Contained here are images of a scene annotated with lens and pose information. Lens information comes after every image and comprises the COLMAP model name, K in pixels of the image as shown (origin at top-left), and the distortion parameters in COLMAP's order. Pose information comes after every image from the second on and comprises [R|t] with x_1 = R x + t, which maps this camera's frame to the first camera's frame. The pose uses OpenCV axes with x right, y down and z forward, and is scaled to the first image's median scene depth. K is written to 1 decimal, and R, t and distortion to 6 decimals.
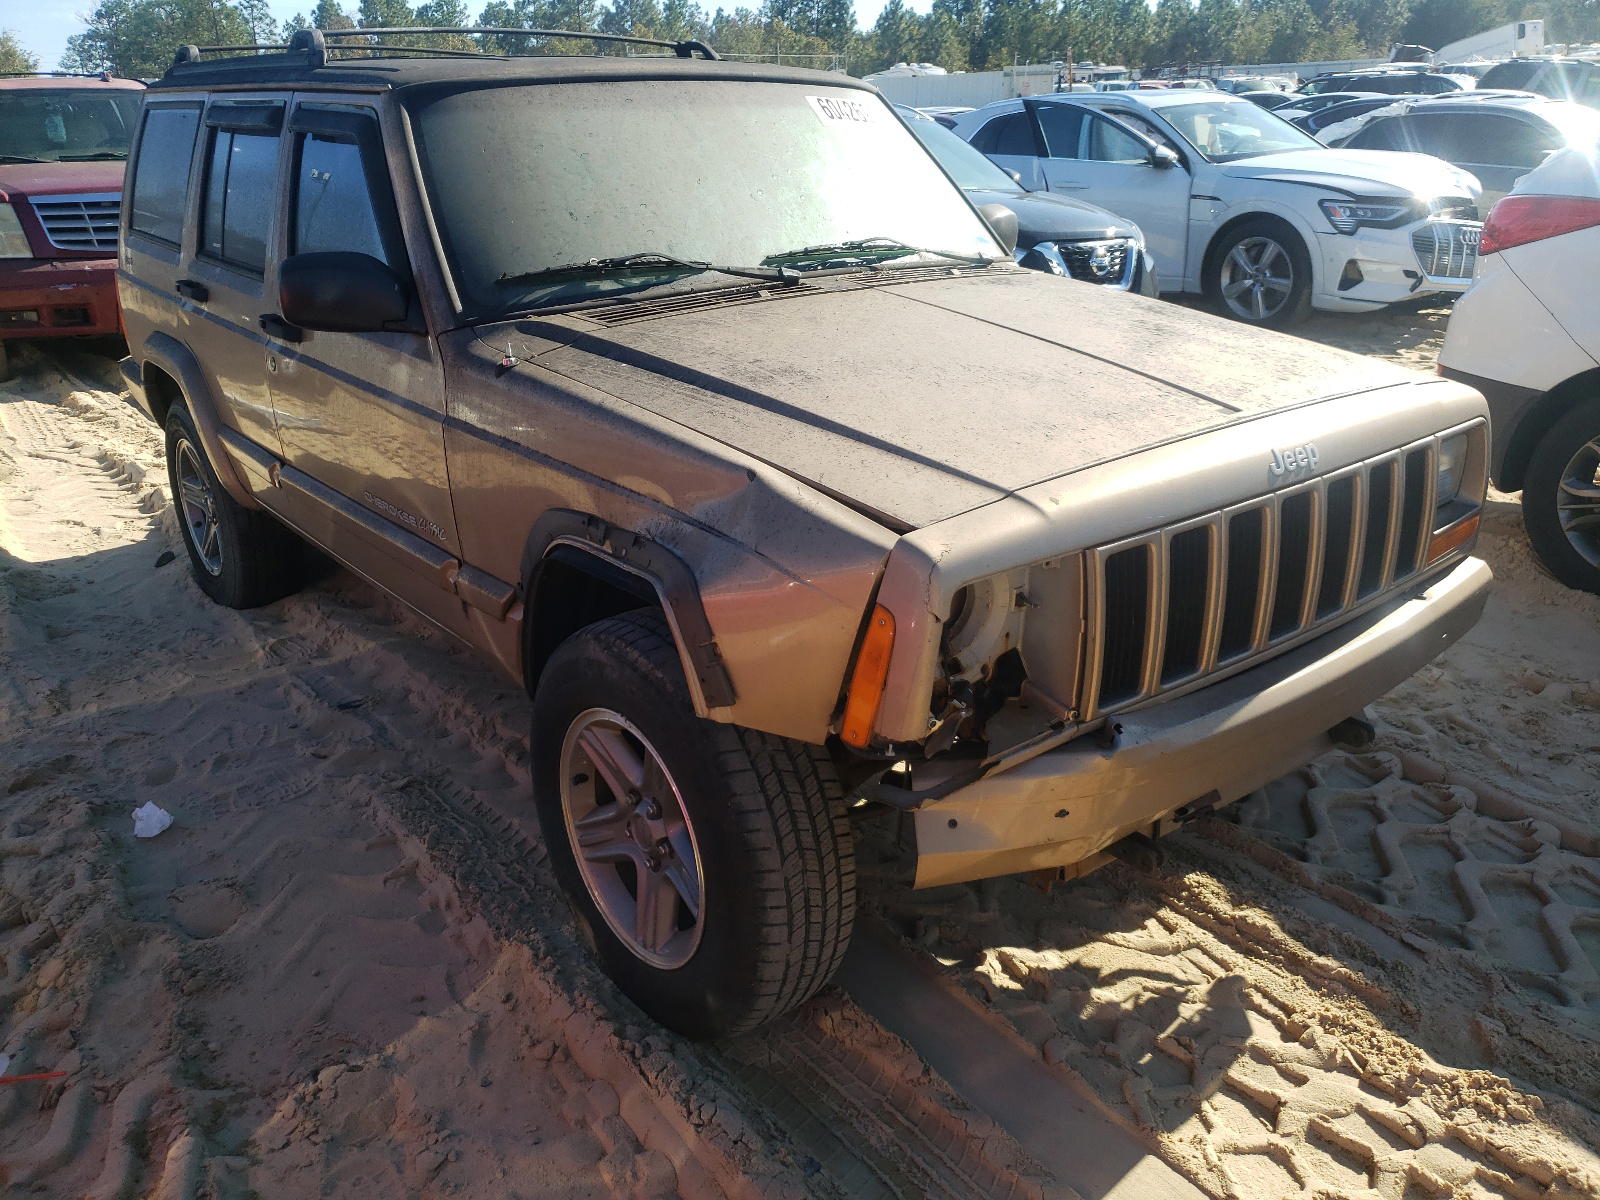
lens RADIAL K [[1196.8, 0, 800.0], [0, 1196.8, 600.0], [0, 0, 1]] dist [-0.003891, 0.021579]
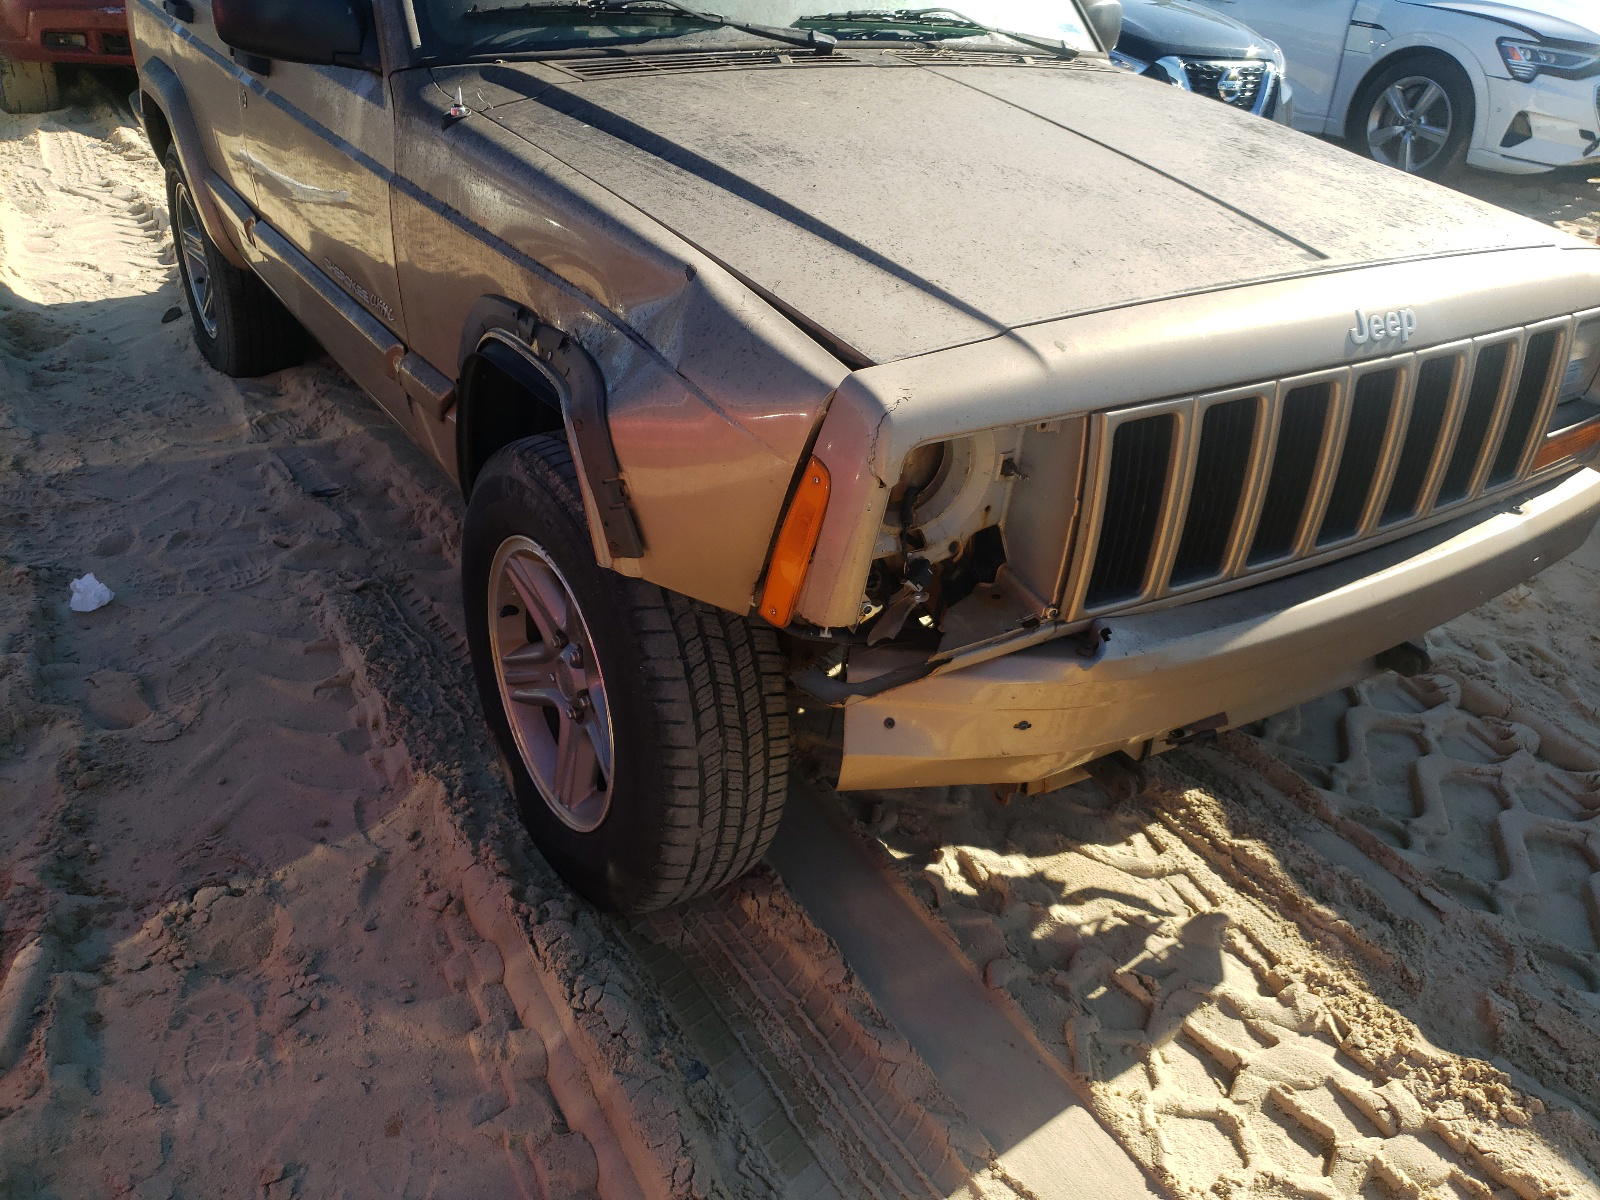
lens RADIAL K [[1214.5, 0, 800.0], [0, 1214.5, 600.0], [0, 0, 1]] dist [-0.009595, 0.030341]
pose [[0.992253, 0.114971, -0.047075, 0.071653], [-0.107099, 0.983635, 0.144884, -0.011054], [0.062962, -0.138720, 0.988328, 0.125528]]
